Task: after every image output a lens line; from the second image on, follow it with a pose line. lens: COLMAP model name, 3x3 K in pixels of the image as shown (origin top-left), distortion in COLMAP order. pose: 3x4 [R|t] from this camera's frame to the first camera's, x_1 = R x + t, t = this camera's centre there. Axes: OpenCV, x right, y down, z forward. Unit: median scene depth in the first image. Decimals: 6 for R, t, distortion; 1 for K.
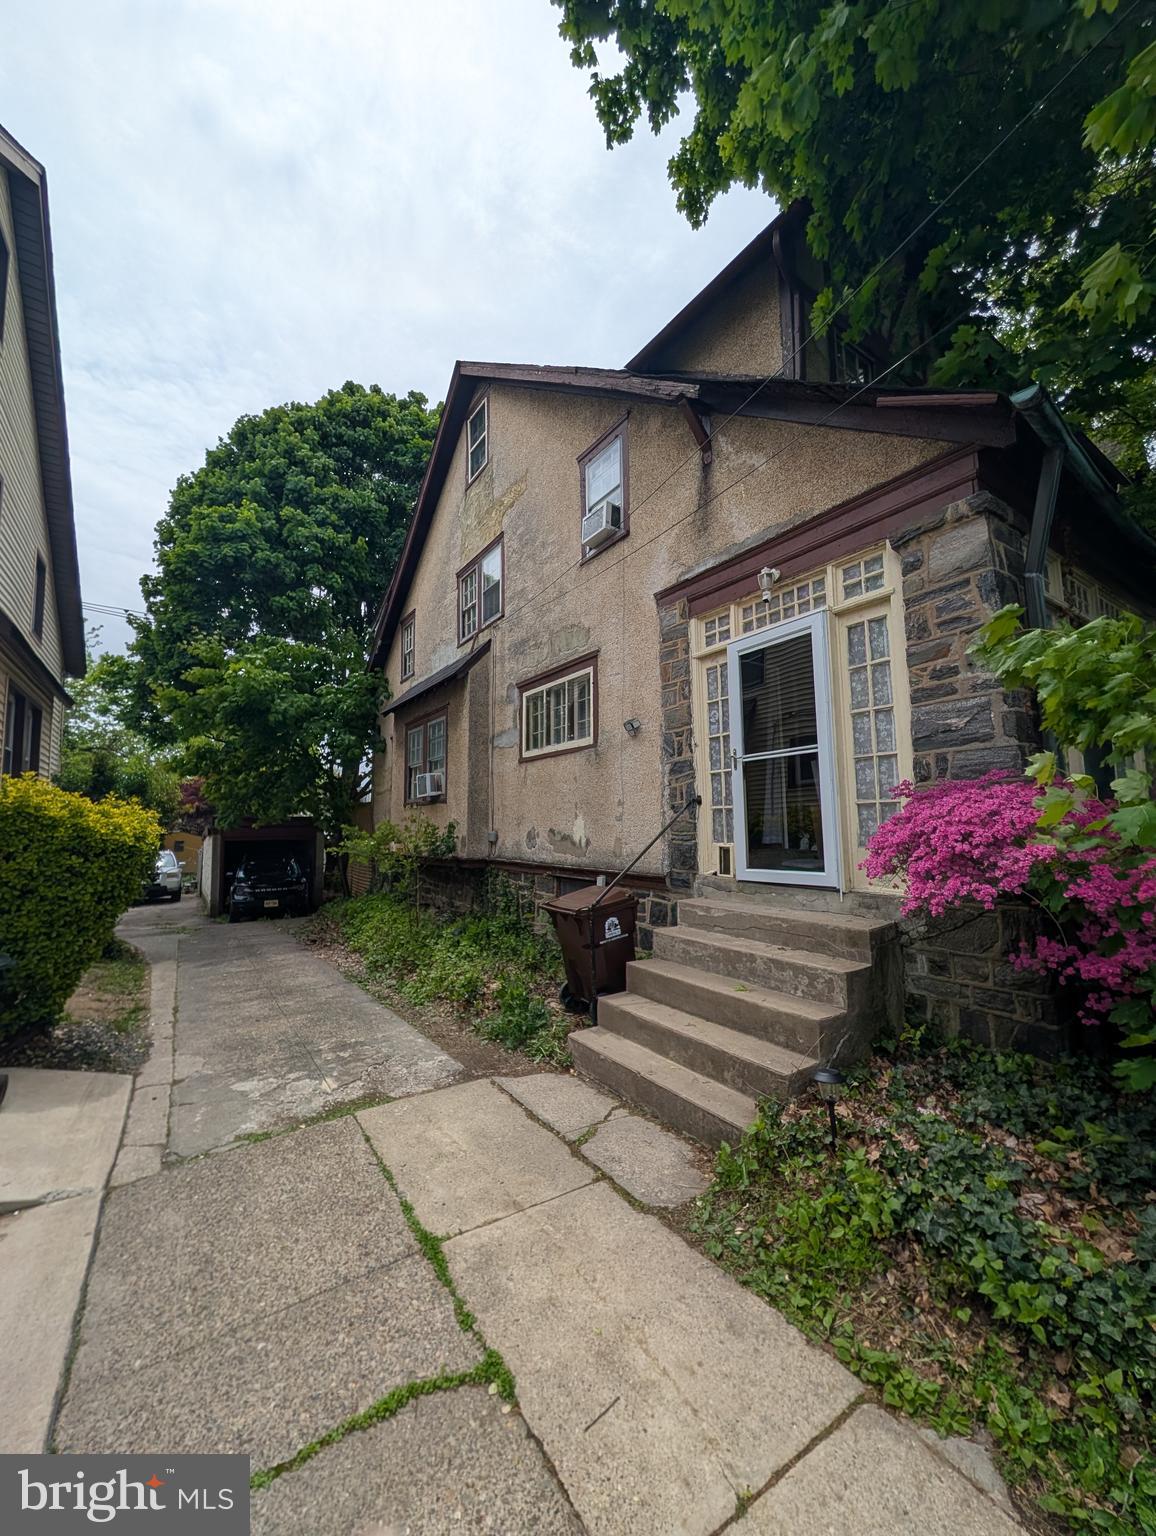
lens RADIAL K [[608.8, 0, 567.7], [0, 608.8, 771.0], [0, 0, 1]] dist [0.001545, -0.000779]
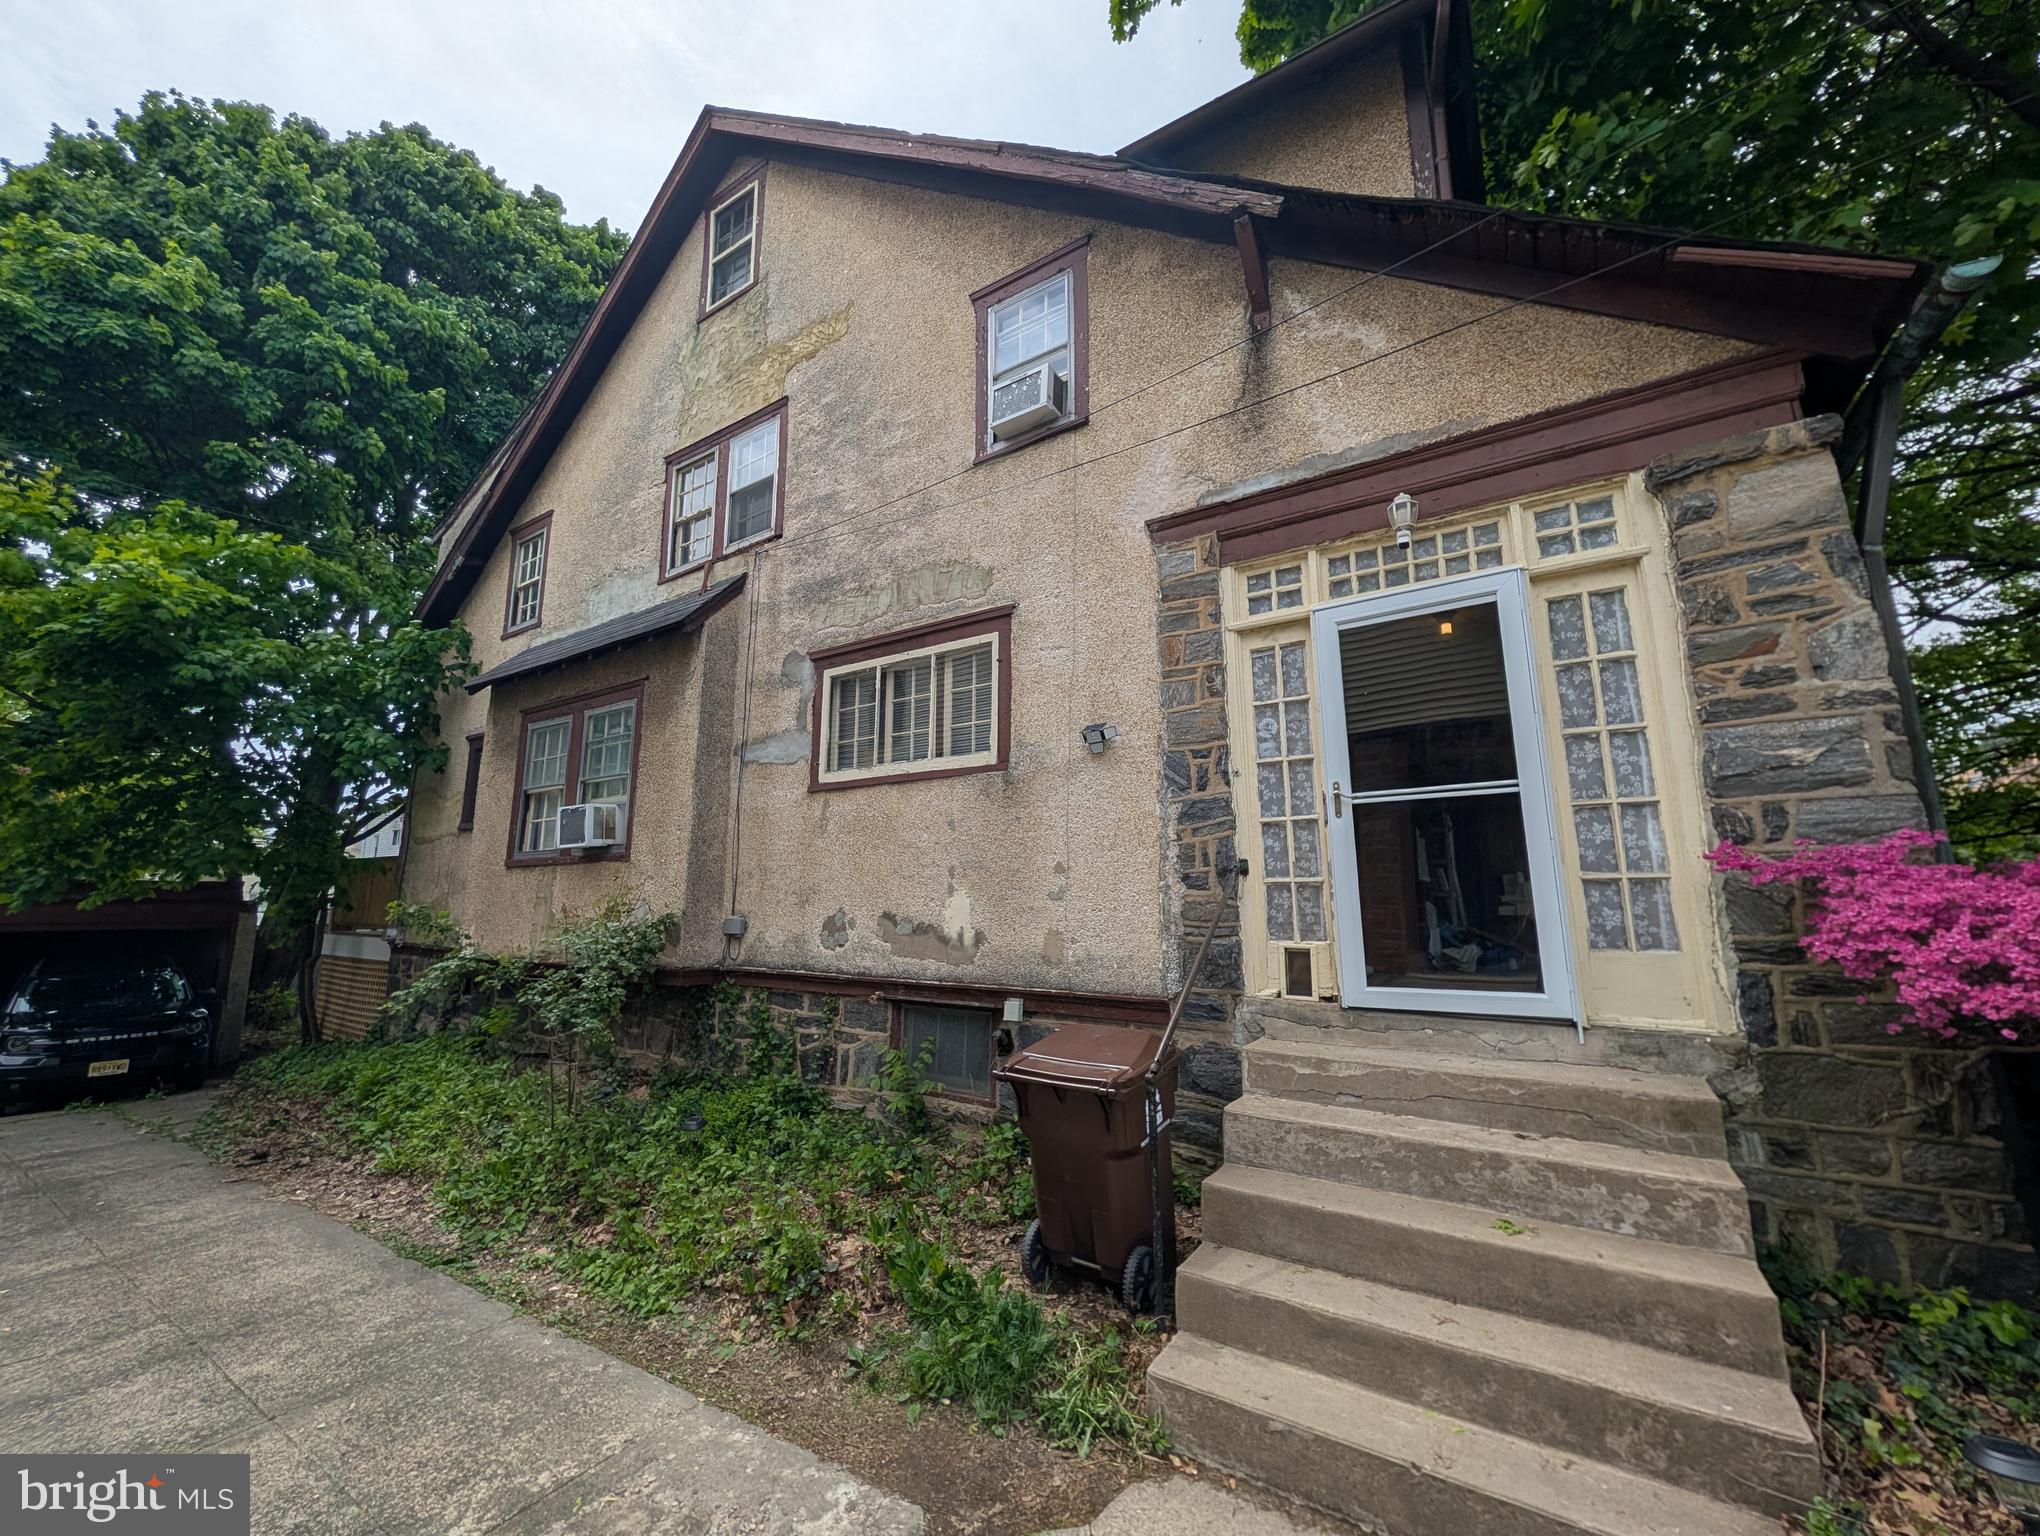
lens RADIAL K [[808.6, 0, 1030.8], [0, 808.6, 768.4], [0, 0, 1]] dist [0.001545, -0.000779]
pose [[0.913611, 0.076488, 0.399329, -0.287291], [-0.045400, 0.995195, -0.086752, 0.029667], [-0.404046, 0.061128, 0.912694, 0.360986]]
